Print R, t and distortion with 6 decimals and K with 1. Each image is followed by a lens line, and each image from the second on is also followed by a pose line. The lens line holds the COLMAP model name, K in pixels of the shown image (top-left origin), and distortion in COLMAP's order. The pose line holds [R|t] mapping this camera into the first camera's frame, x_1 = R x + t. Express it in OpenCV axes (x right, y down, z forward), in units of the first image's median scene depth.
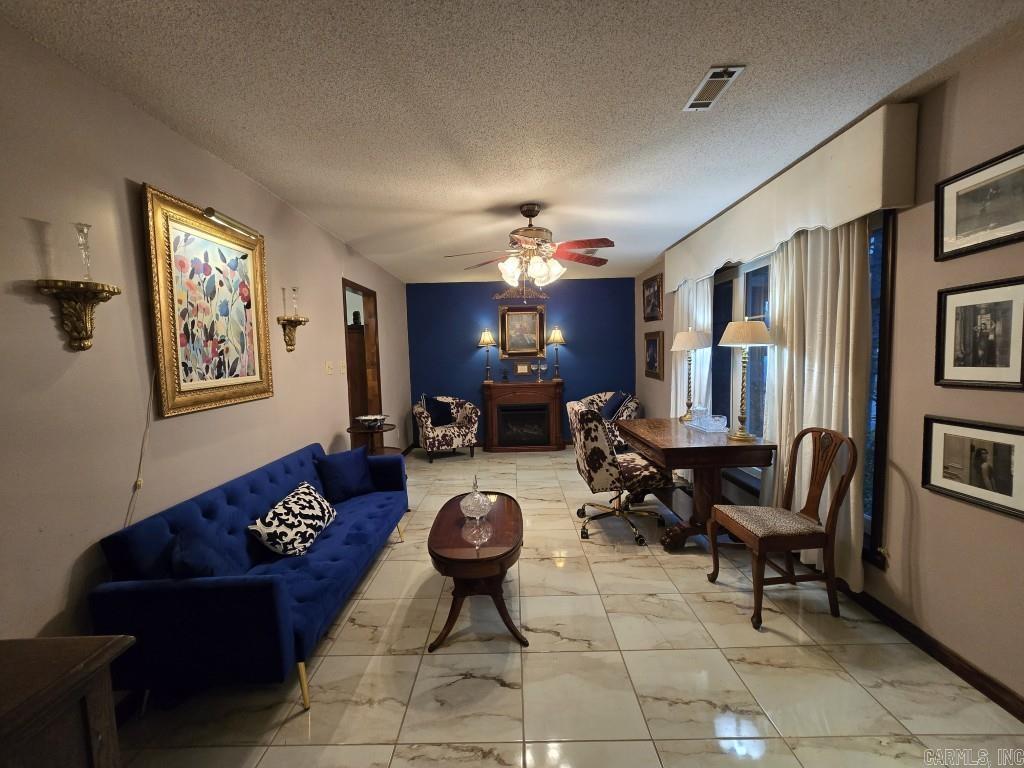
lens RADIAL K [[417.5, 0, 507.8], [0, 417.5, 387.8], [0, 0, 1]] dist [-0.004115, -0.000082]
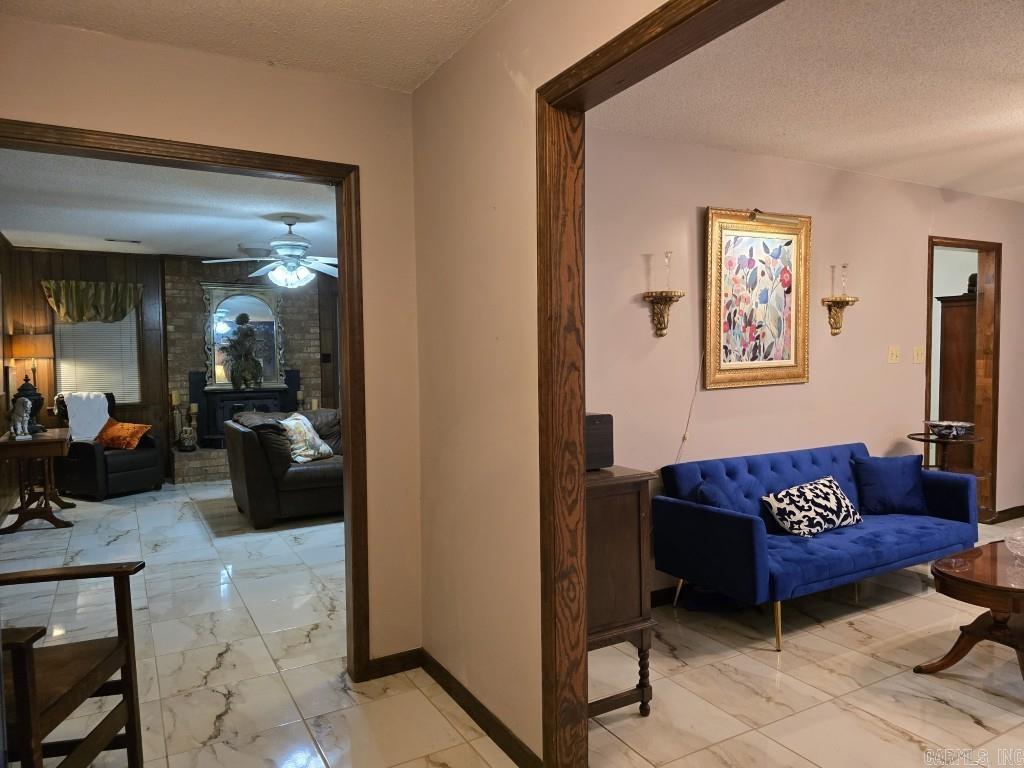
lens RADIAL K [[689.7, 0, 513.7], [0, 689.7, 388.3], [0, 0, 1]] dist [0.059820, -0.054326]
pose [[0.502581, 0.060731, -0.862394, 0.573281], [-0.067182, 0.997257, 0.031076, 0.035902], [0.861916, 0.042319, 0.505282, -0.468764]]
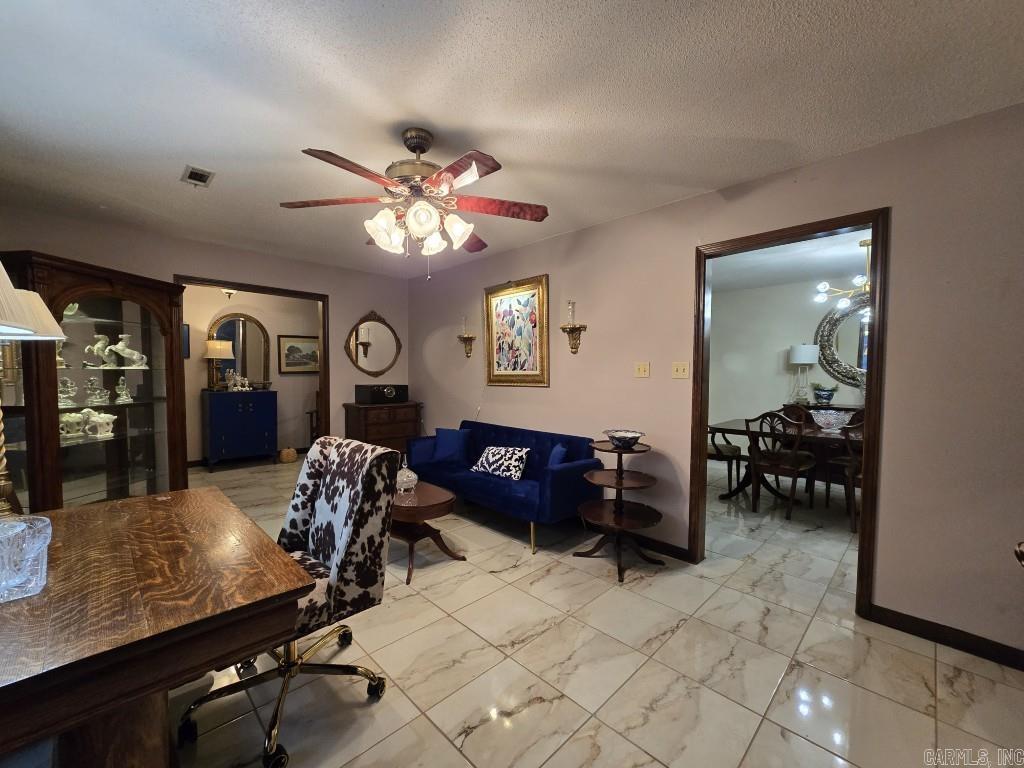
lens RADIAL K [[417.5, 0, 507.8], [0, 417.5, 387.8], [0, 0, 1]] dist [-0.004115, -0.000082]
pose [[-0.707279, 0.053102, -0.704937, 0.625496], [-0.042540, 0.992171, 0.117421, -0.161769], [0.705653, 0.113037, -0.699483, 2.276192]]
